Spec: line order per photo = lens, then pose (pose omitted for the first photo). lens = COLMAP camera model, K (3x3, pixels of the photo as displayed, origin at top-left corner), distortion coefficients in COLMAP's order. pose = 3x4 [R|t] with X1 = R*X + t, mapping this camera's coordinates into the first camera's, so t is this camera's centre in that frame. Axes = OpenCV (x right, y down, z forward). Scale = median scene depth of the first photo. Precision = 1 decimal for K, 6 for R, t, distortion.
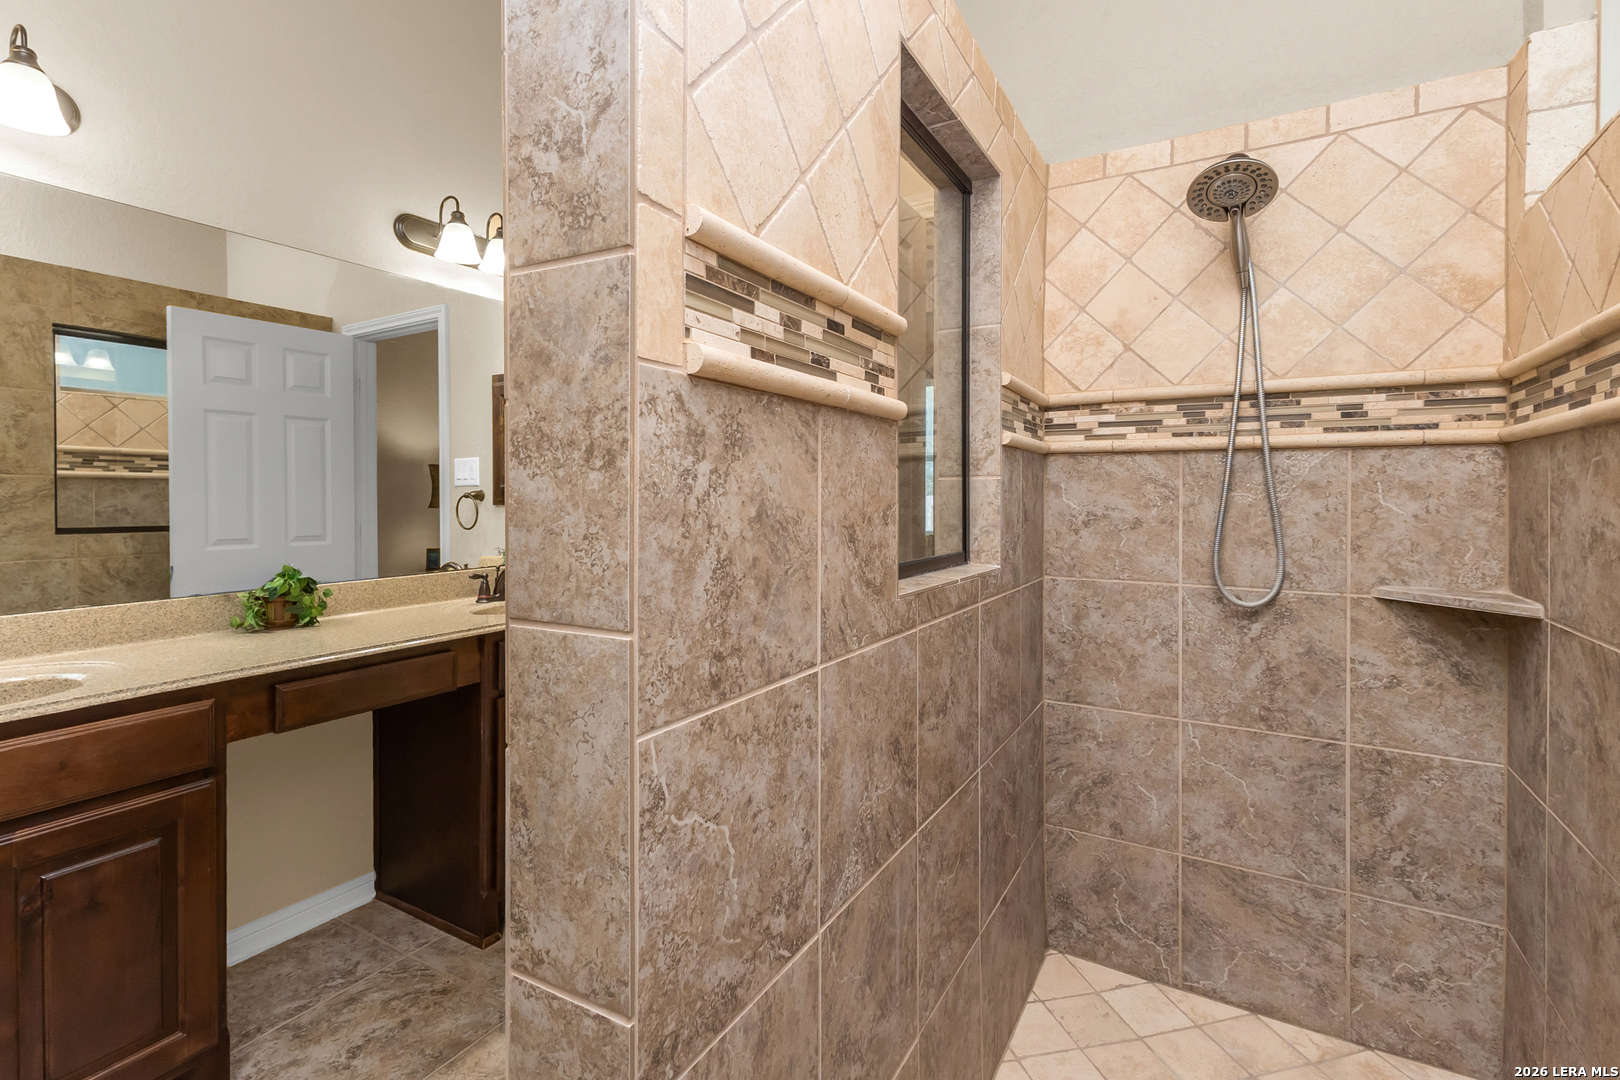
lens RADIAL K [[756.5, 0, 803.6], [0, 756.5, 493.8], [0, 0, 1]] dist [0.014382, -0.000329]
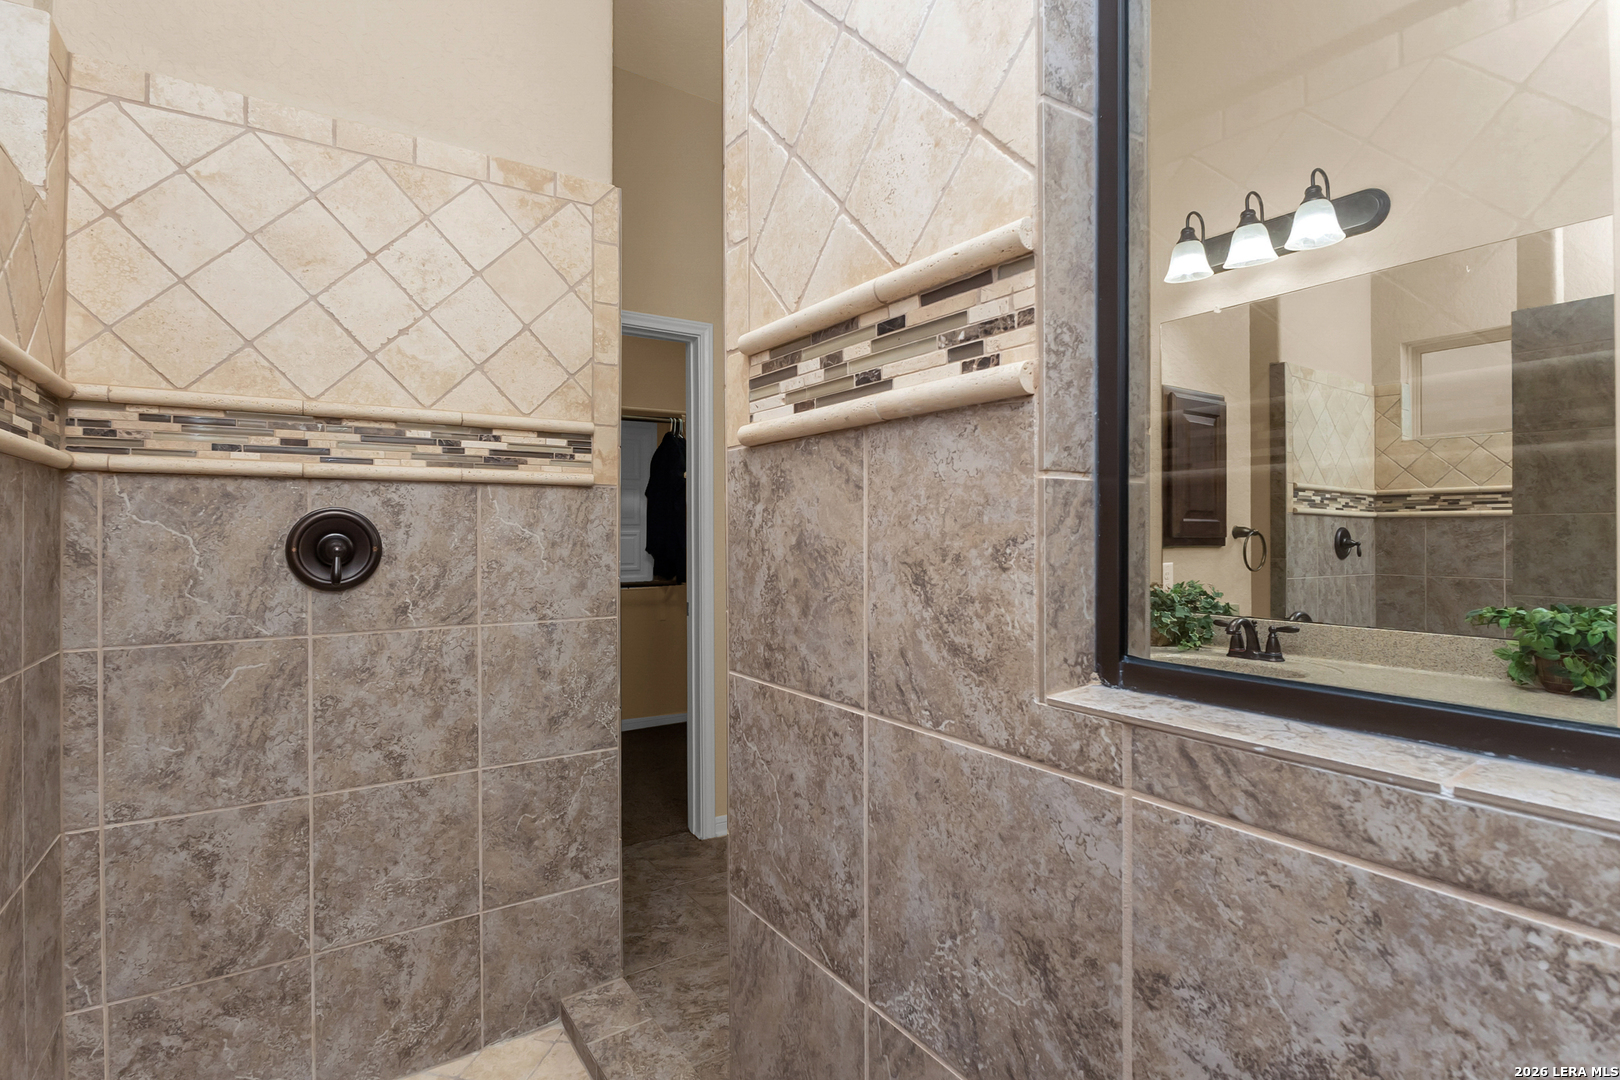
lens RADIAL K [[788.7, 0, 807.1], [0, 788.7, 531.6], [0, 0, 1]] dist [-0.005230, 0.000212]
pose [[-0.438615, -0.006974, -0.898648, 0.896248], [0.001341, 0.999964, -0.008415, 0.017274], [0.898674, -0.004896, -0.438590, 1.336138]]
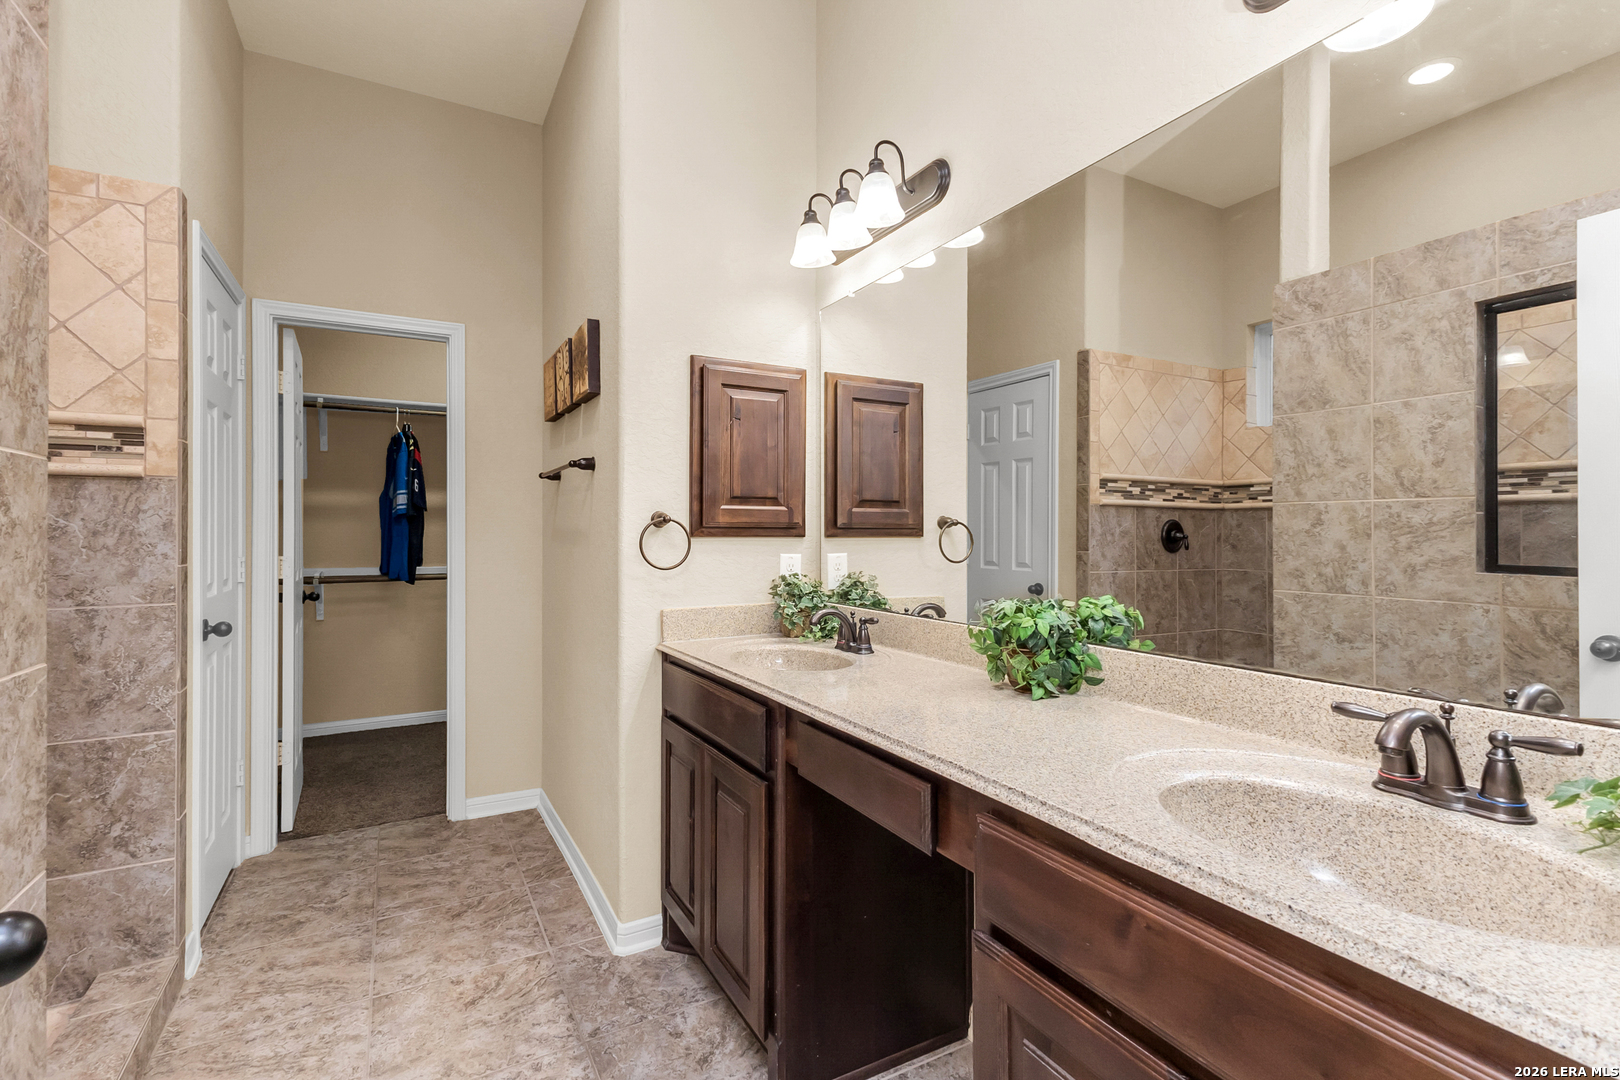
lens RADIAL K [[756.5, 0, 806.4], [0, 756.5, 530.2], [0, 0, 1]] dist [0.014382, -0.000329]
pose [[-0.519516, -0.006198, -0.854438, 0.136020], [0.003191, 0.999953, -0.009194, 0.047448], [0.854455, -0.007503, -0.519472, 2.521216]]
